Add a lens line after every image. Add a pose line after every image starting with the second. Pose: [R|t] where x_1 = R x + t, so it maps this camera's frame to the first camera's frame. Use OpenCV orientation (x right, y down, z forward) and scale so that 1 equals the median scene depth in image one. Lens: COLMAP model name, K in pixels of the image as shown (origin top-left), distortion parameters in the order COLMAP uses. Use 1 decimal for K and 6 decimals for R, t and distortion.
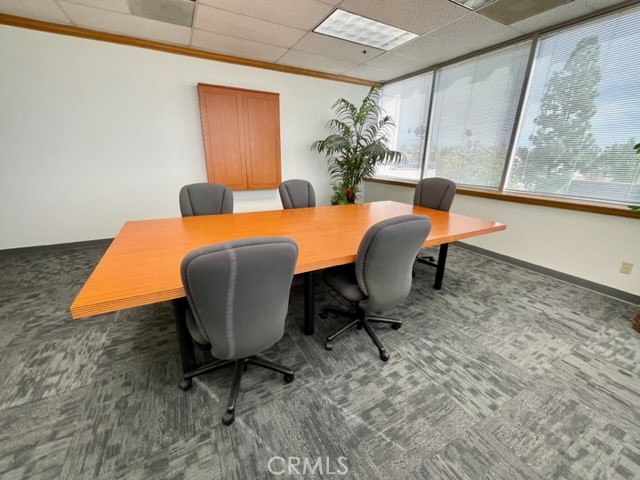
lens RADIAL K [[259.1, 0, 318.6], [0, 259.1, 242.1], [0, 0, 1]] dist [-0.003408, 0.000625]
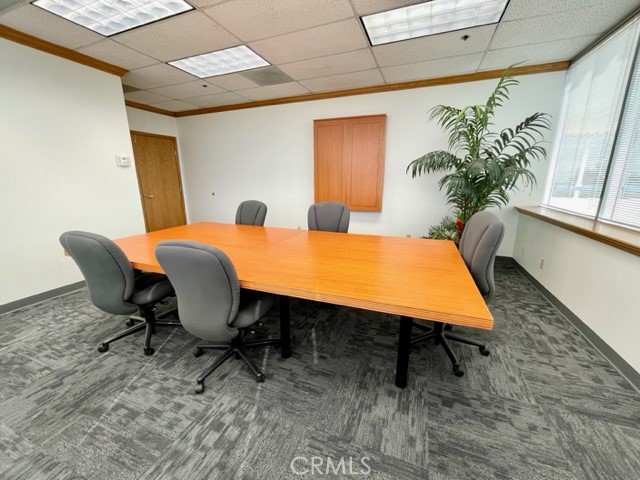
lens RADIAL K [[258.0, 0, 318.0], [0, 258.0, 241.9], [0, 0, 1]] dist [0.001241, 0.000406]
pose [[0.646683, 0.165696, -0.744544, 0.946636], [-0.223812, 0.974374, 0.022449, -0.158669], [0.729184, 0.152121, 0.667196, 0.506220]]
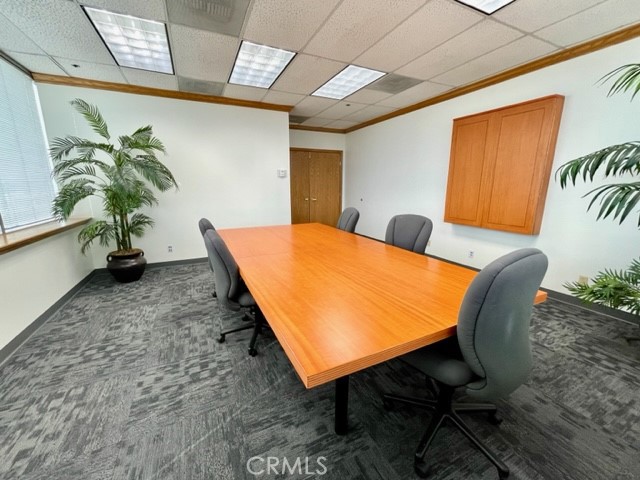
lens RADIAL K [[259.1, 0, 318.6], [0, 259.1, 242.1], [0, 0, 1]] dist [-0.003408, 0.000625]
pose [[-0.041716, 0.202156, -0.978464, 1.162986], [-0.311326, 0.927931, 0.204989, -0.351468], [0.949387, 0.313172, 0.024227, 1.063178]]
